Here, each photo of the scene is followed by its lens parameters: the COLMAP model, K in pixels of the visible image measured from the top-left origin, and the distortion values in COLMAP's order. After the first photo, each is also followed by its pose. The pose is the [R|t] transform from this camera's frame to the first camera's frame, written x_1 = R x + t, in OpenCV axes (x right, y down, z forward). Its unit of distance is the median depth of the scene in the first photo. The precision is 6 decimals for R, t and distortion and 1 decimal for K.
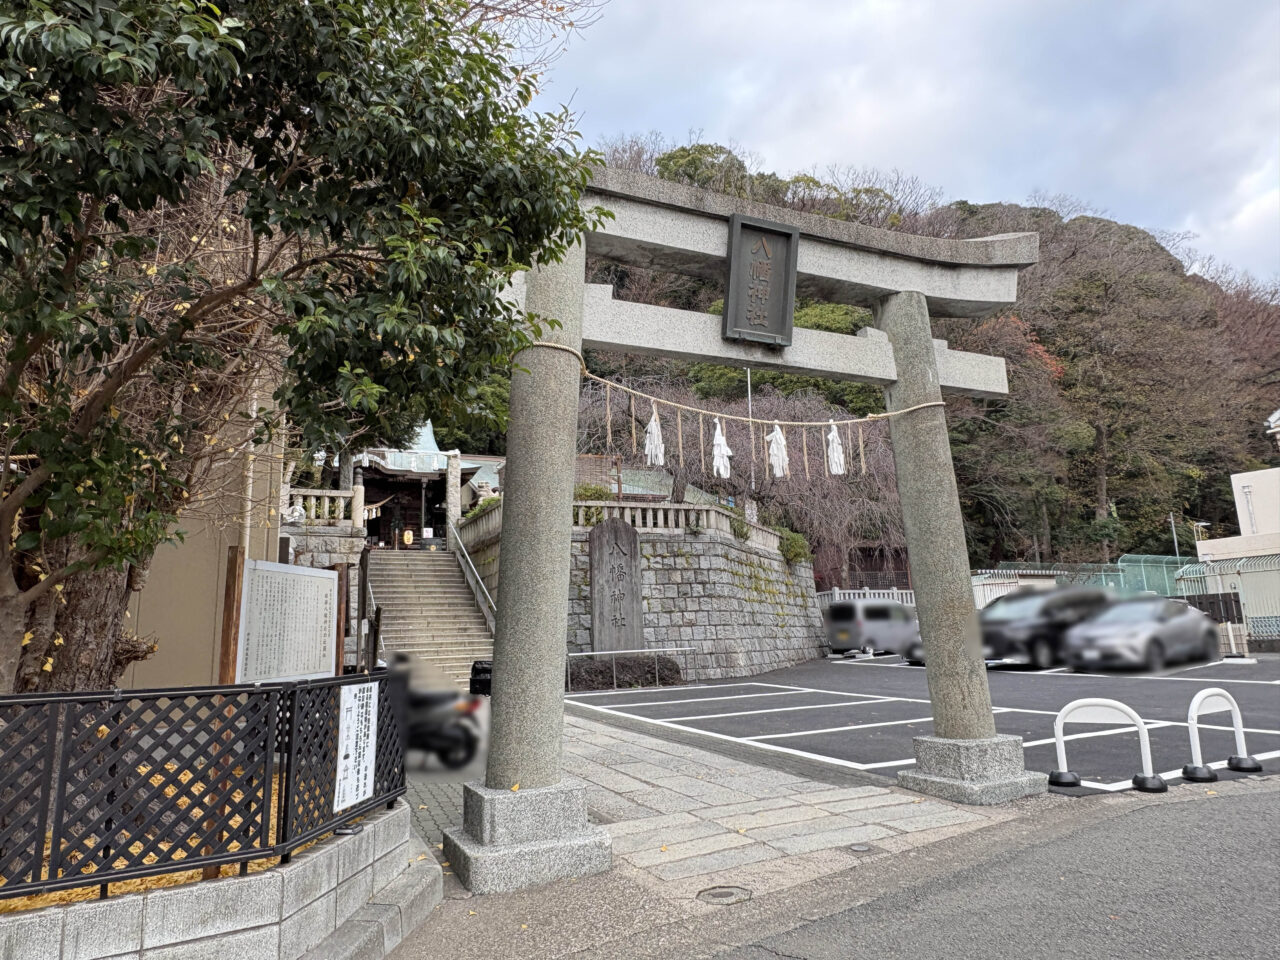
lens RADIAL K [[818.4, 0, 639.9], [0, 818.4, 479.8], [0, 0, 1]] dist [0.007316, -0.001245]
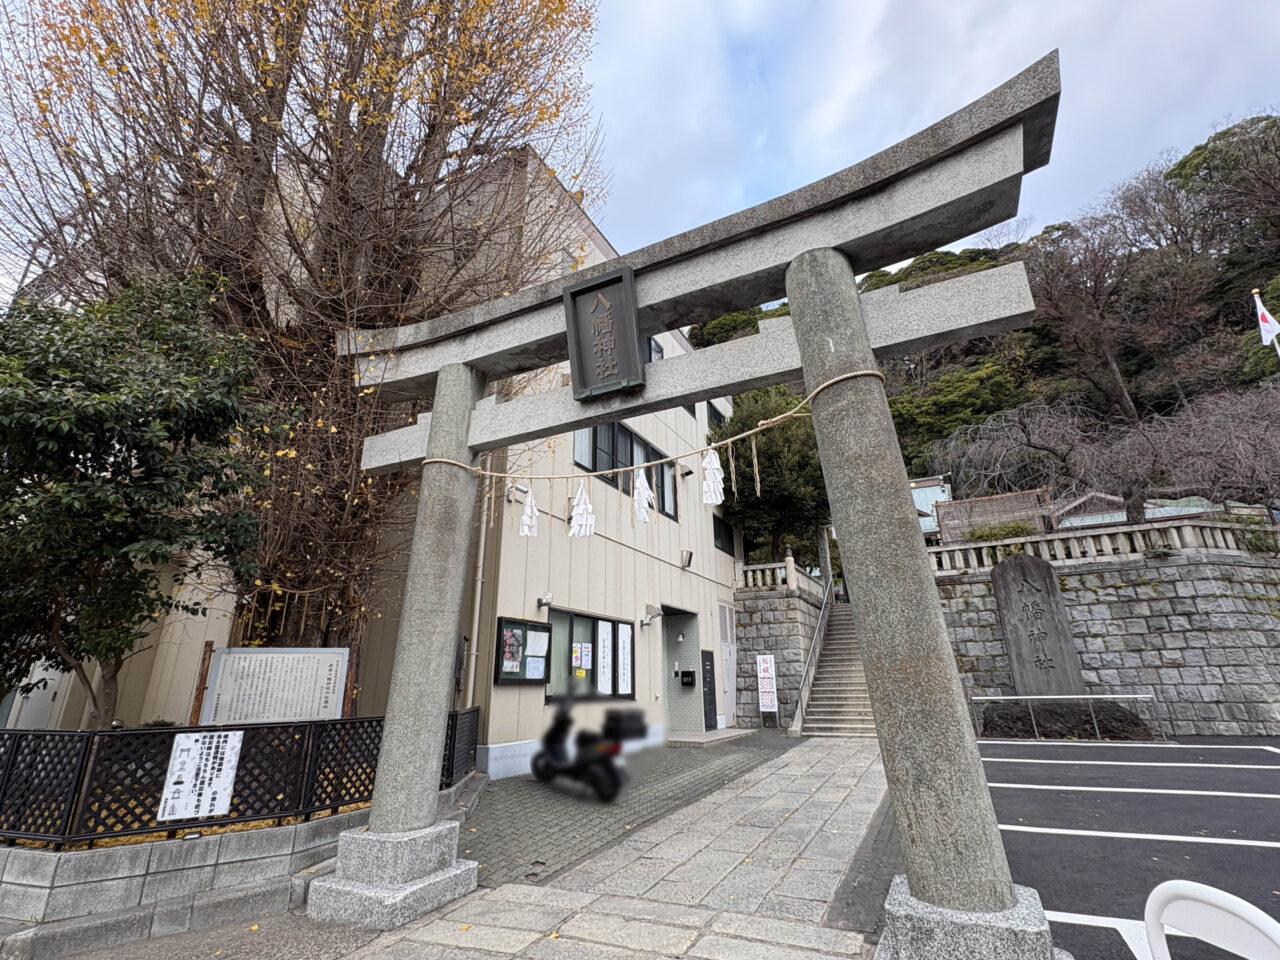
lens RADIAL K [[587.2, 0, 640.9], [0, 587.2, 477.8], [0, 0, 1]] dist [-0.001560, 0.000448]
pose [[0.620895, -0.236909, -0.747237, 0.217893], [0.144584, 0.971494, -0.187871, 0.022776], [0.770445, 0.008609, 0.637449, 0.187256]]
